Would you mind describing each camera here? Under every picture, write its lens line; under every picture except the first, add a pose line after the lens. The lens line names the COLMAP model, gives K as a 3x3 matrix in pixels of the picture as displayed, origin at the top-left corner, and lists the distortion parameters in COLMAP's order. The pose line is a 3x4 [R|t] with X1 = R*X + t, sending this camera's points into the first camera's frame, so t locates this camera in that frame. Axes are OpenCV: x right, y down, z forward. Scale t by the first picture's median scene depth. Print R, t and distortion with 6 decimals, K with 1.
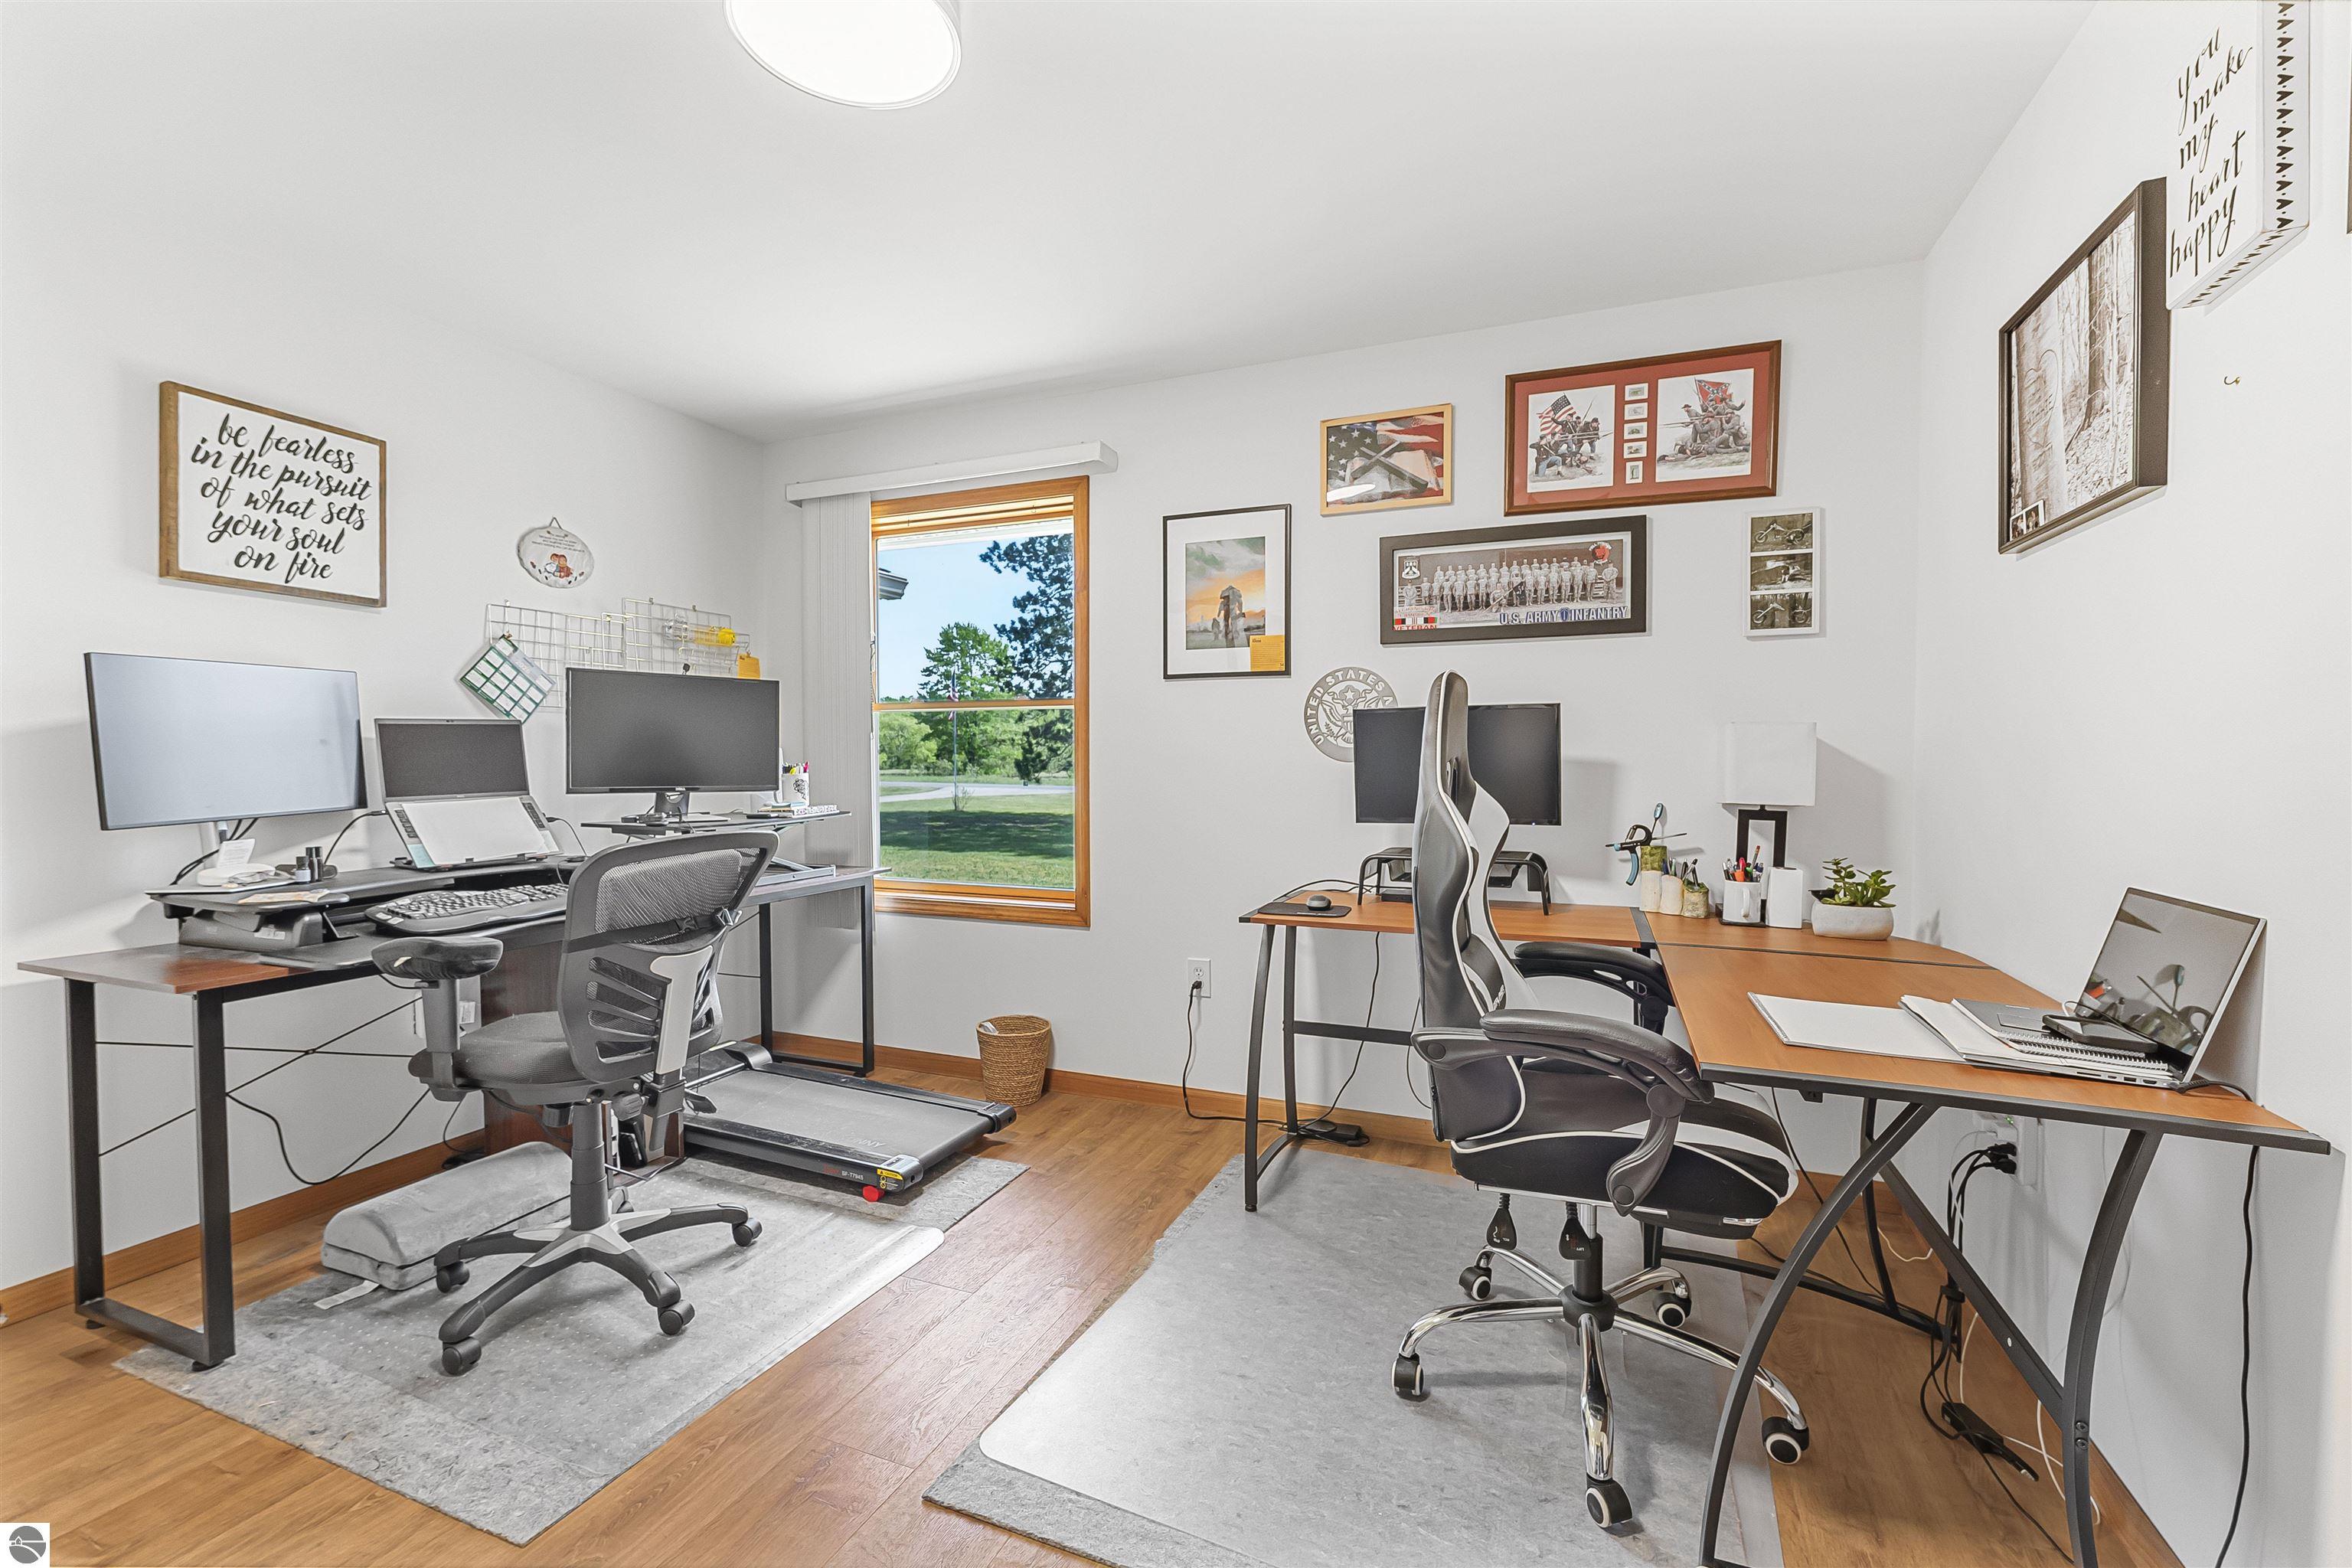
lens RADIAL K [[1006.6, 0, 1172.3], [0, 1006.6, 772.1], [0, 0, 1]] dist [-0.002549, -0.000207]
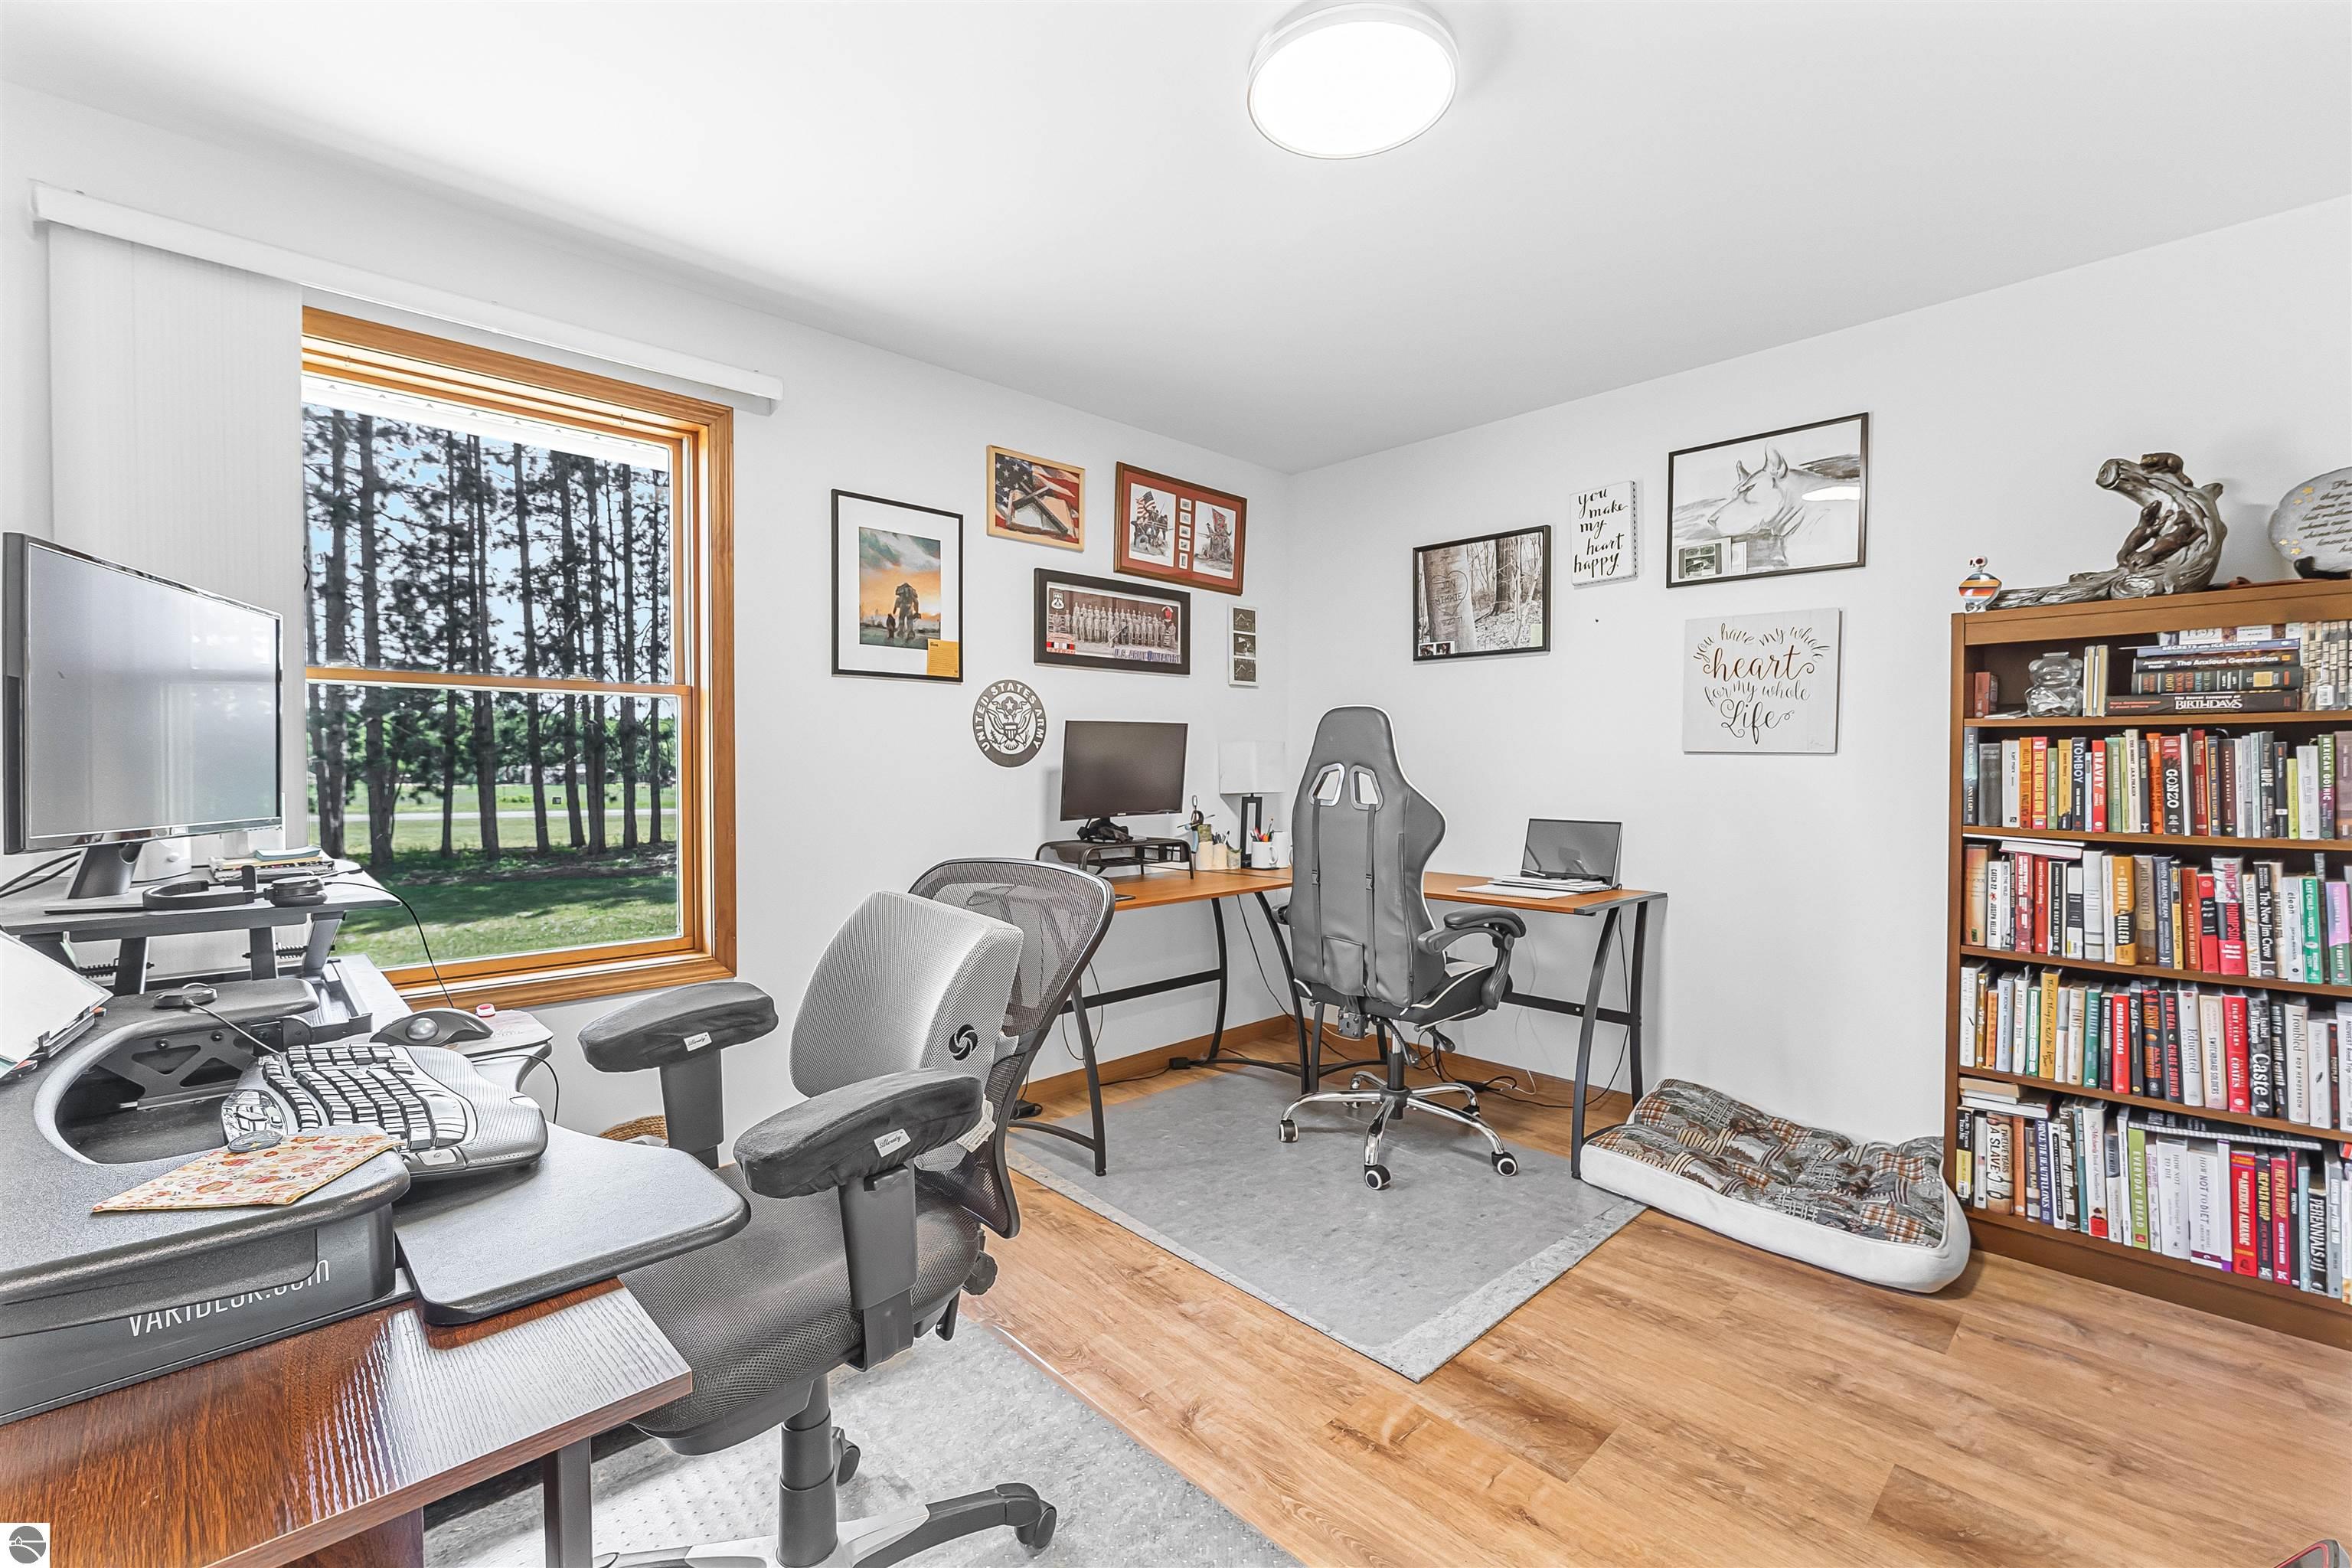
lens RADIAL K [[1006.6, 0, 1169.4], [0, 1006.6, 773.6], [0, 0, 1]] dist [-0.002549, -0.000207]
pose [[0.396467, -0.010058, 0.917994, -0.799950], [0.012323, 0.999908, 0.005634, -0.007588], [-0.917966, 0.009078, 0.396554, 0.436398]]
